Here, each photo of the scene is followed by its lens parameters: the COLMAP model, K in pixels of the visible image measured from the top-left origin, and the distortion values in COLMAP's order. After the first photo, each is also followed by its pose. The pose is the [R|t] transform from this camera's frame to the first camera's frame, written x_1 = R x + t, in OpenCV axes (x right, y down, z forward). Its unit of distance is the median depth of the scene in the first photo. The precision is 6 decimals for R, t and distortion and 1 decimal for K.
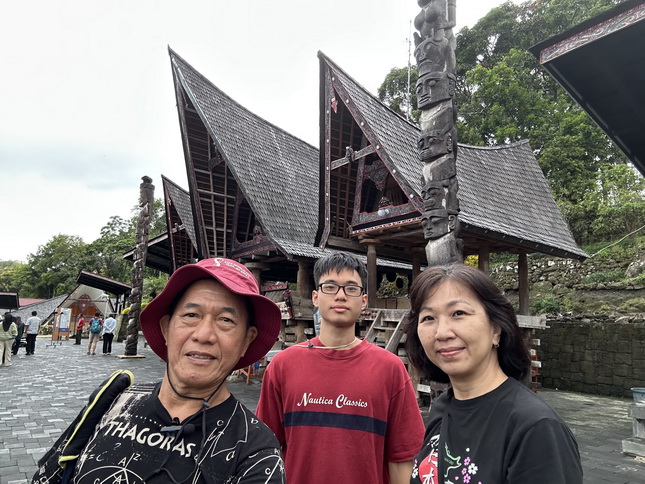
lens RADIAL K [[431.1, 0, 322.5], [0, 431.1, 242.0], [0, 0, 1]] dist [0.121229, -0.162861]
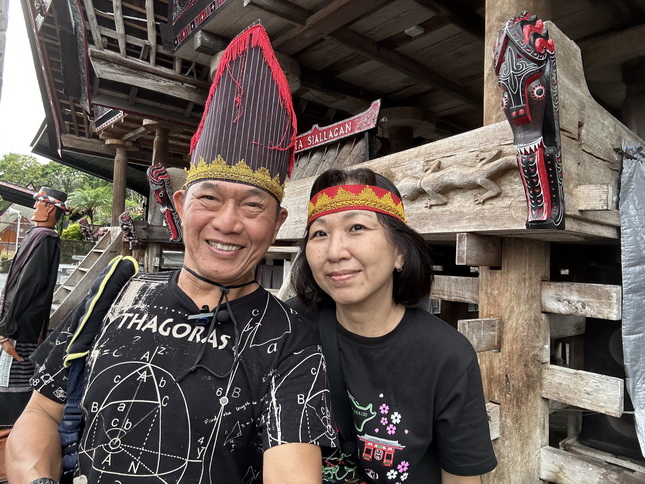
lens RADIAL K [[431.1, 0, 322.5], [0, 431.1, 242.0], [0, 0, 1]] dist [0.121229, -0.162861]
pose [[0.999063, 0.008113, 0.042501, -0.171141], [-0.014477, 0.988329, 0.151643, 0.183707], [-0.040775, -0.152116, 0.987521, 0.974536]]
